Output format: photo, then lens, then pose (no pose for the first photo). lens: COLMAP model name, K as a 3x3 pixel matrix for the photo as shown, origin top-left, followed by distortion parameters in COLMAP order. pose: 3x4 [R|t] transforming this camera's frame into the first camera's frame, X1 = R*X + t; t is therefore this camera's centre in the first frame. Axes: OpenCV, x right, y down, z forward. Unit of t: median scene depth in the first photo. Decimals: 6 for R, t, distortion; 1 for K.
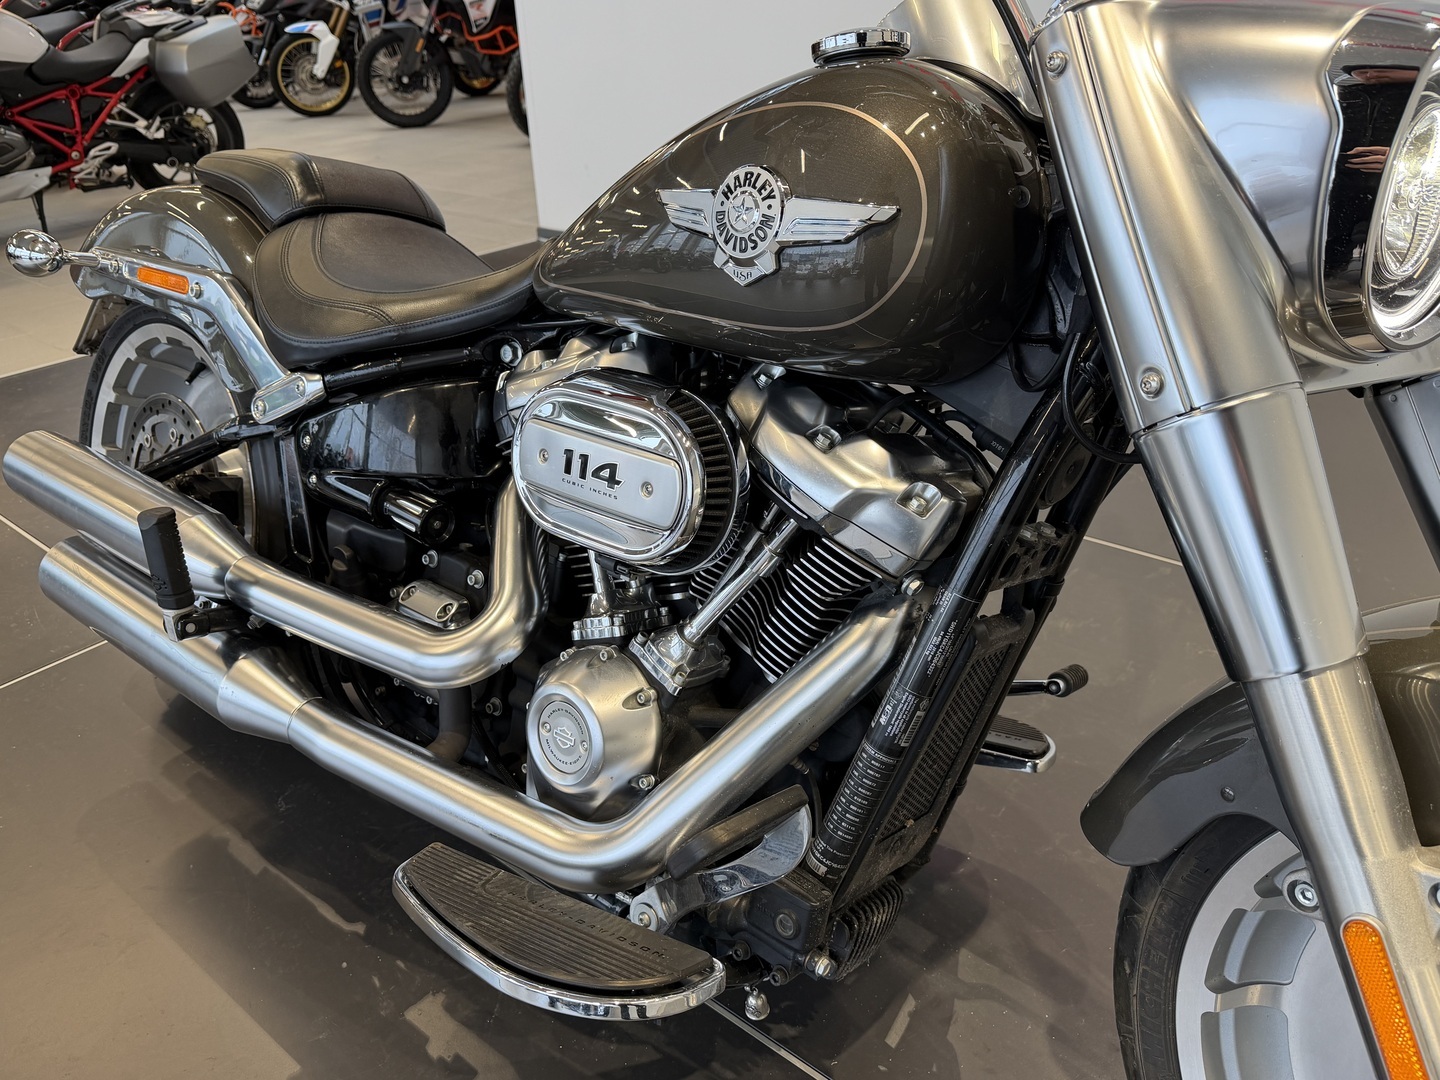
lens RADIAL K [[1078.5, 0, 721.3], [0, 1078.5, 533.6], [0, 0, 1]] dist [0.149220, -0.300628]
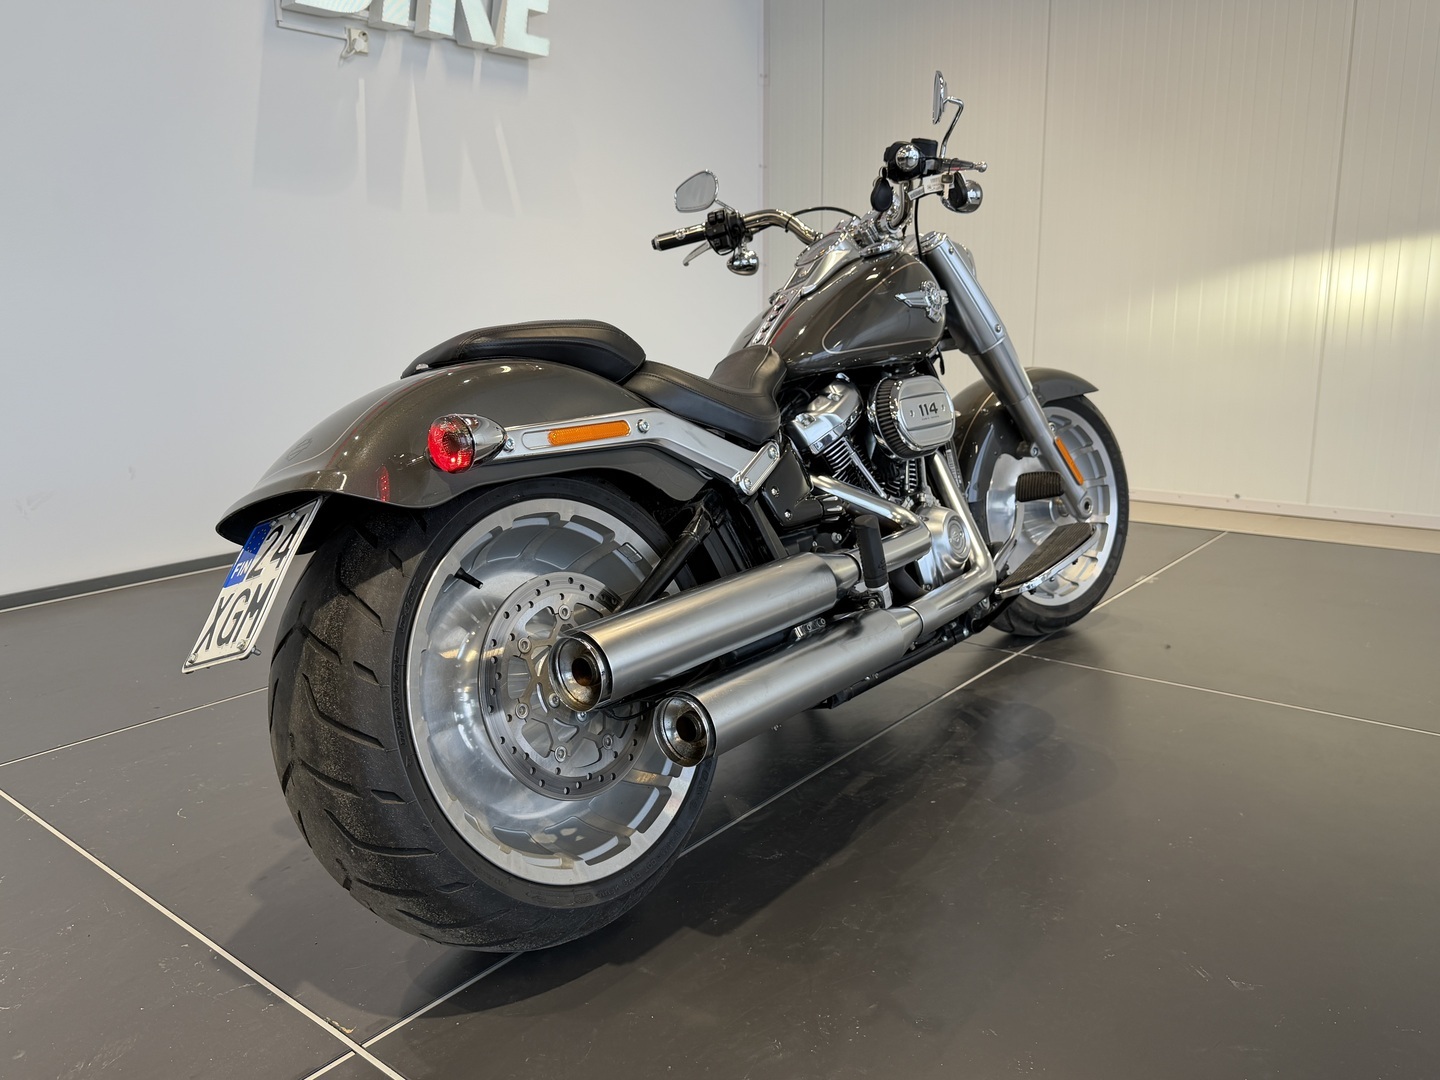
lens RADIAL K [[1078.5, 0, 721.3], [0, 1078.5, 533.6], [0, 0, 1]] dist [0.149220, -0.300628]
pose [[-0.014628, -0.160572, 0.986916, -2.436518], [0.464513, 0.872956, 0.148915, -0.378629], [-0.885445, 0.460614, 0.061818, 1.392619]]
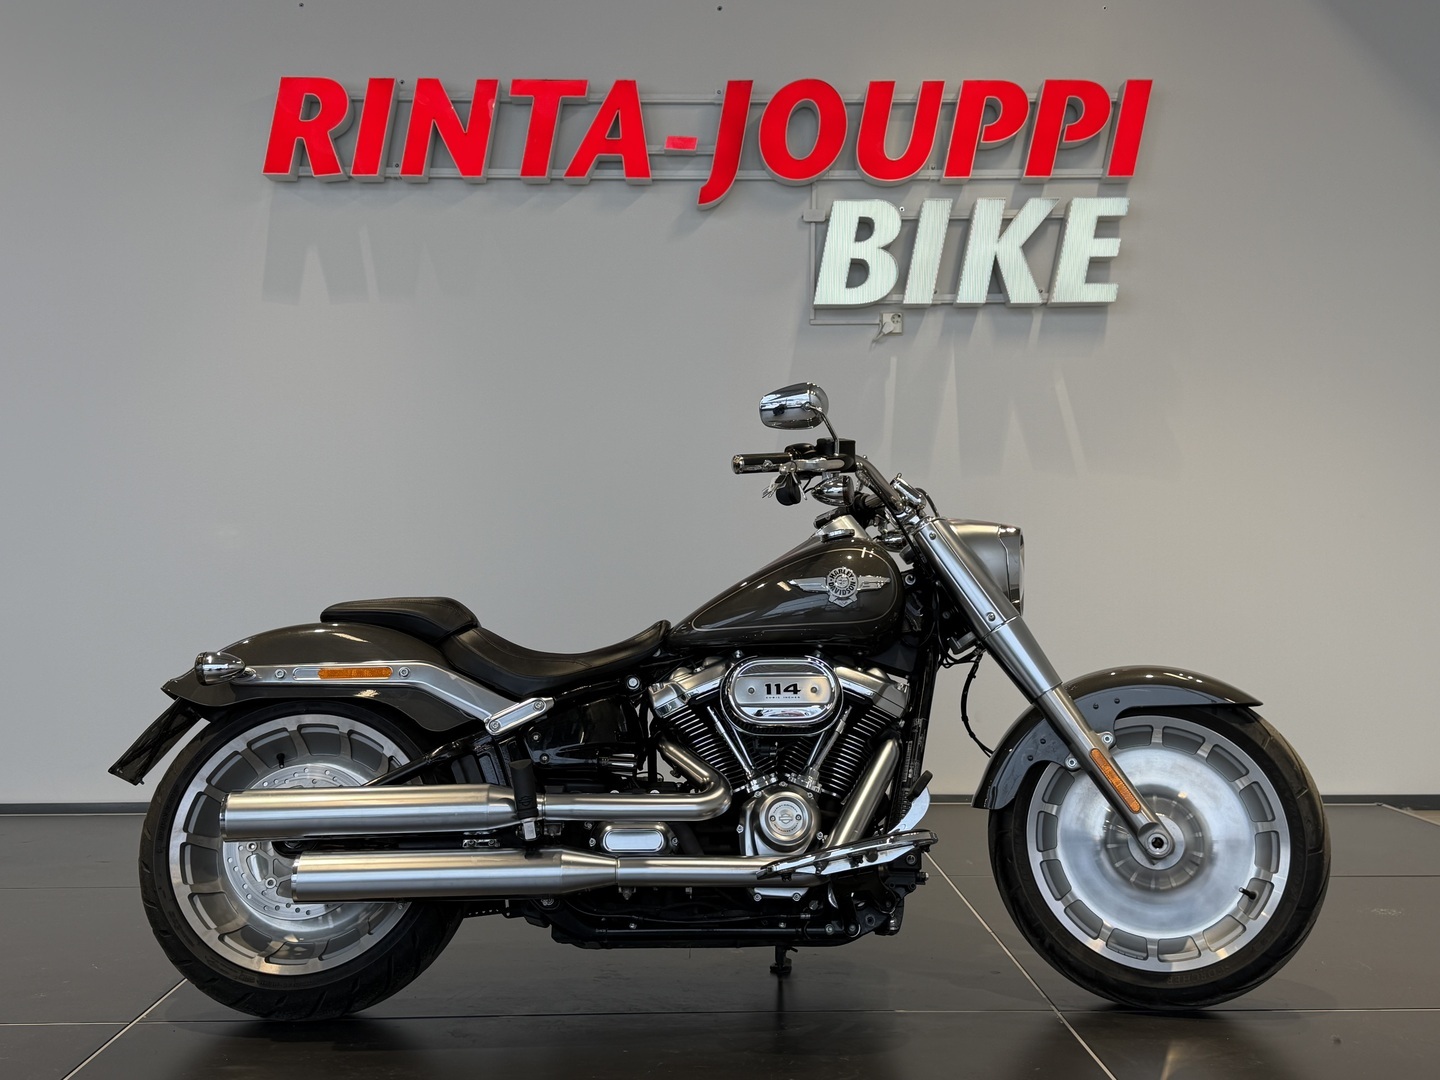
lens RADIAL K [[1513.8, 0, 720.0], [0, 1513.8, 540.0], [0, 0, 1]] dist [0.117361, -0.005032]
pose [[0.751784, 0.048180, 0.657646, -2.444796], [0.273308, 0.884862, -0.377256, 0.873153], [-0.600103, 0.463355, 0.652057, -1.229632]]
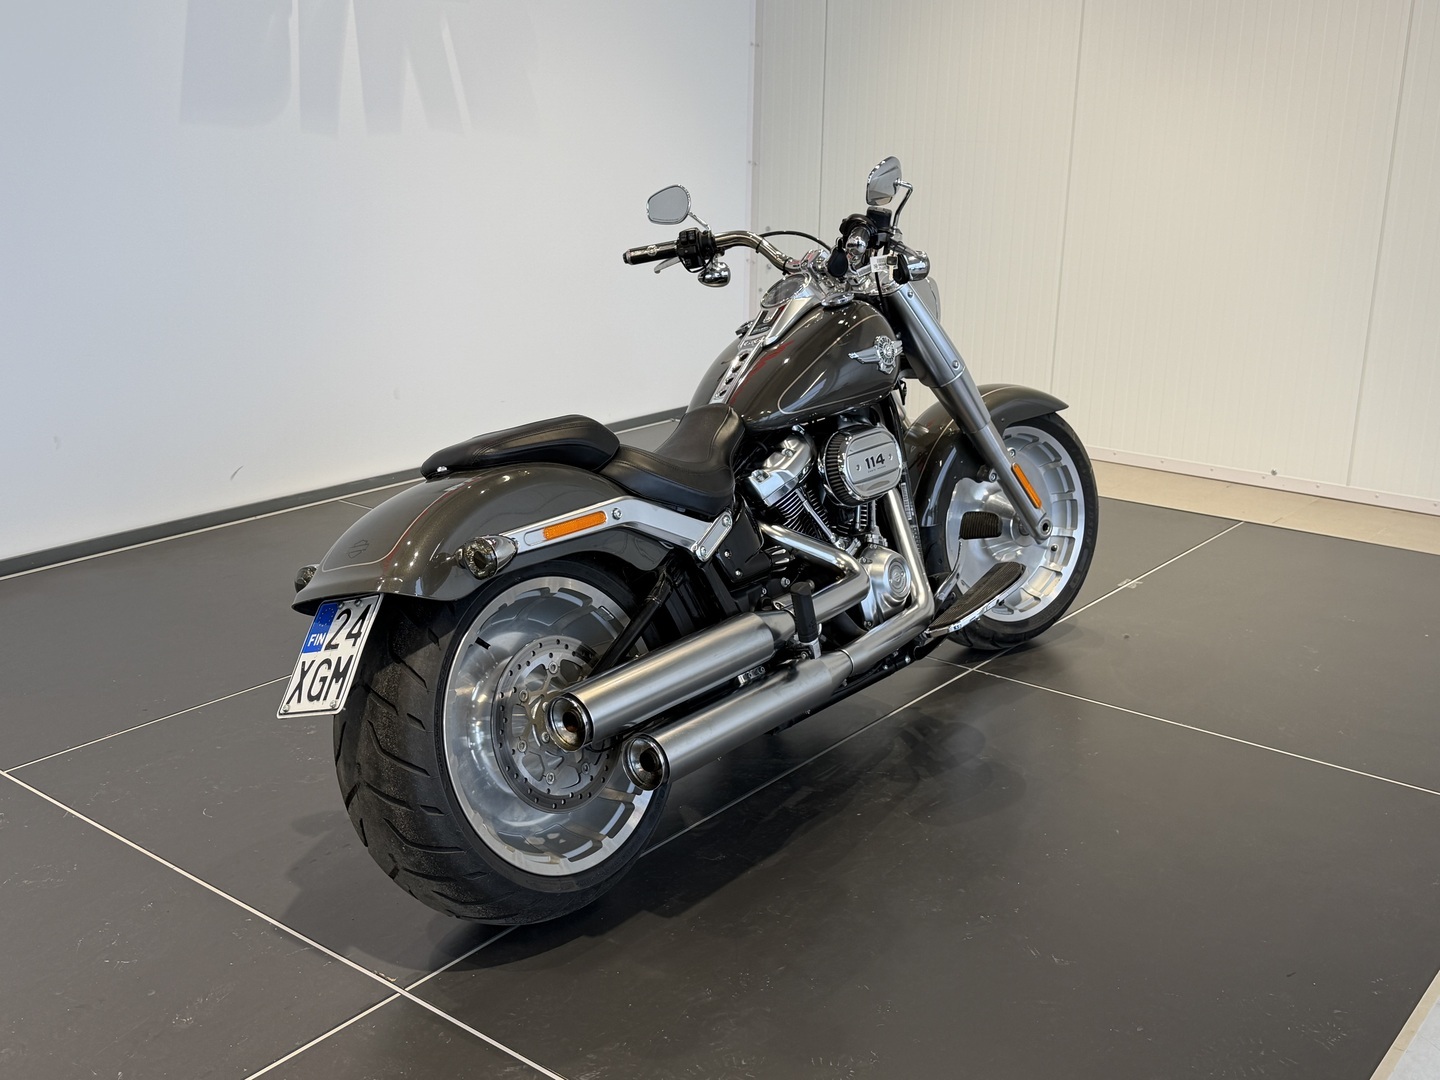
lens RADIAL K [[1513.8, 0, 720.0], [0, 1513.8, 540.0], [0, 0, 1]] dist [0.117361, -0.005032]
pose [[-0.019838, -0.241932, 0.970090, -3.585340], [0.443210, 0.867608, 0.225437, -0.857907], [-0.896198, 0.434426, 0.090015, 1.108933]]
